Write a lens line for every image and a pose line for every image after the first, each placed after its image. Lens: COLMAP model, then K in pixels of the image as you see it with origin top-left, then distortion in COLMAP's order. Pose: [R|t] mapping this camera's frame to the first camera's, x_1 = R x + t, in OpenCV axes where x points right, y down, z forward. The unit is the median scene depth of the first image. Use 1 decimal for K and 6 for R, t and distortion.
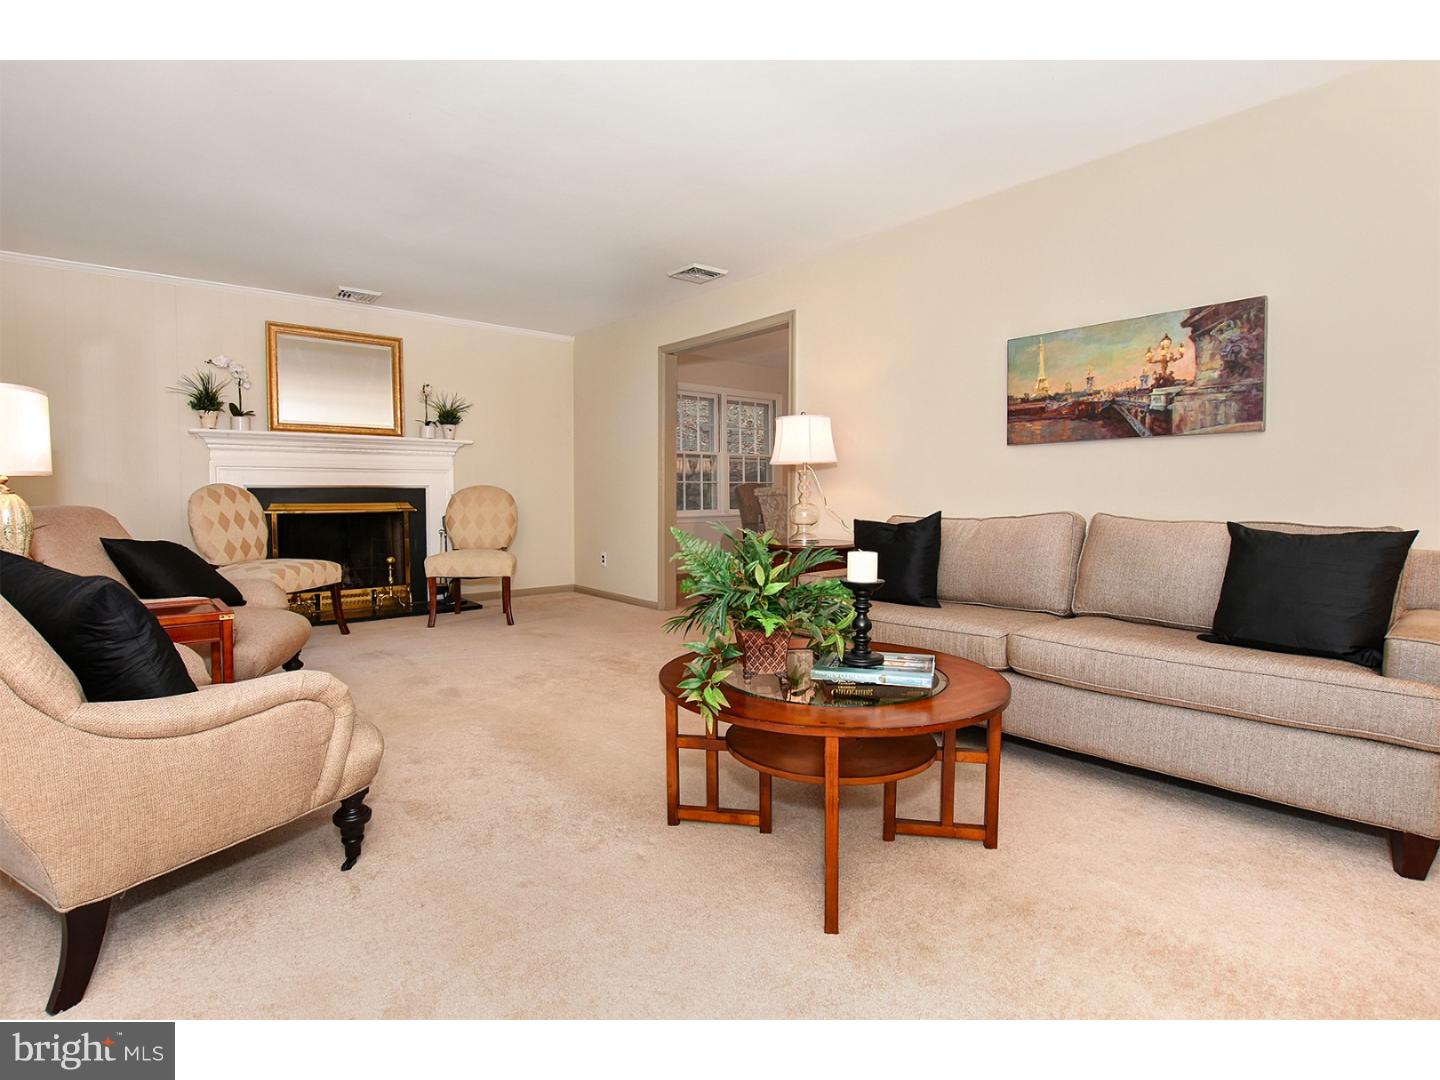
lens RADIAL K [[721.3, 0, 713.9], [0, 721.3, 494.6], [0, 0, 1]] dist [-0.040903, 0.013714]
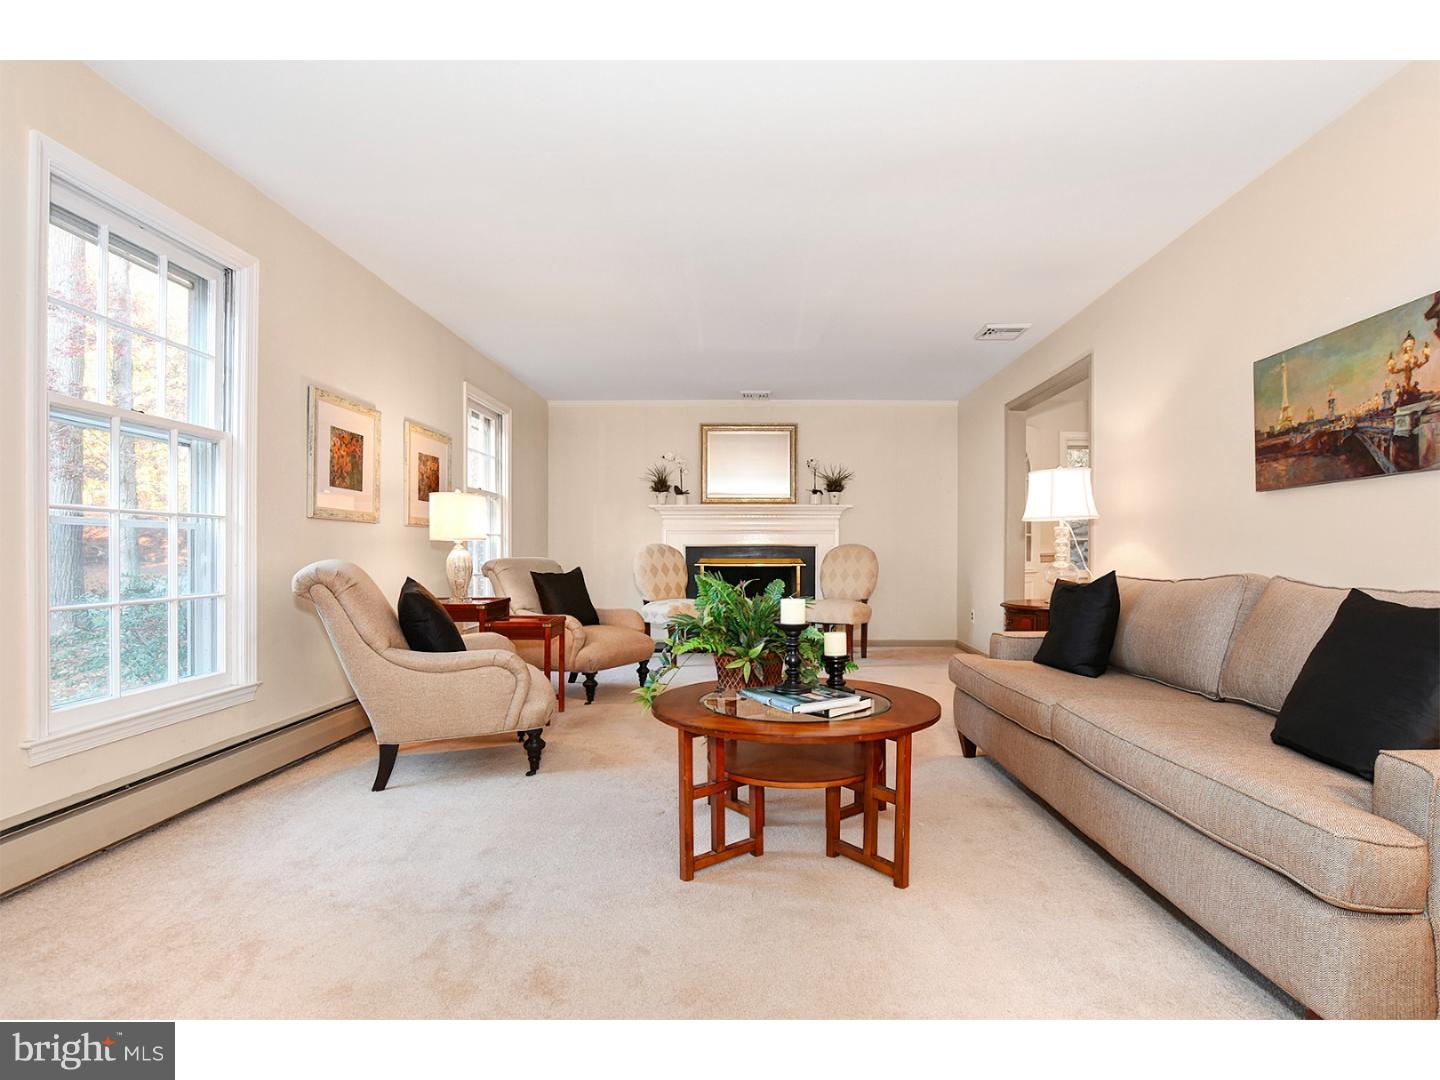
lens RADIAL K [[721.3, 0, 713.9], [0, 721.3, 494.6], [0, 0, 1]] dist [-0.040903, 0.013714]
pose [[0.745381, -0.049642, -0.664788, 0.531966], [-0.003942, 0.996878, -0.078861, 0.000323], [0.666627, 0.061402, 0.742858, -0.001942]]
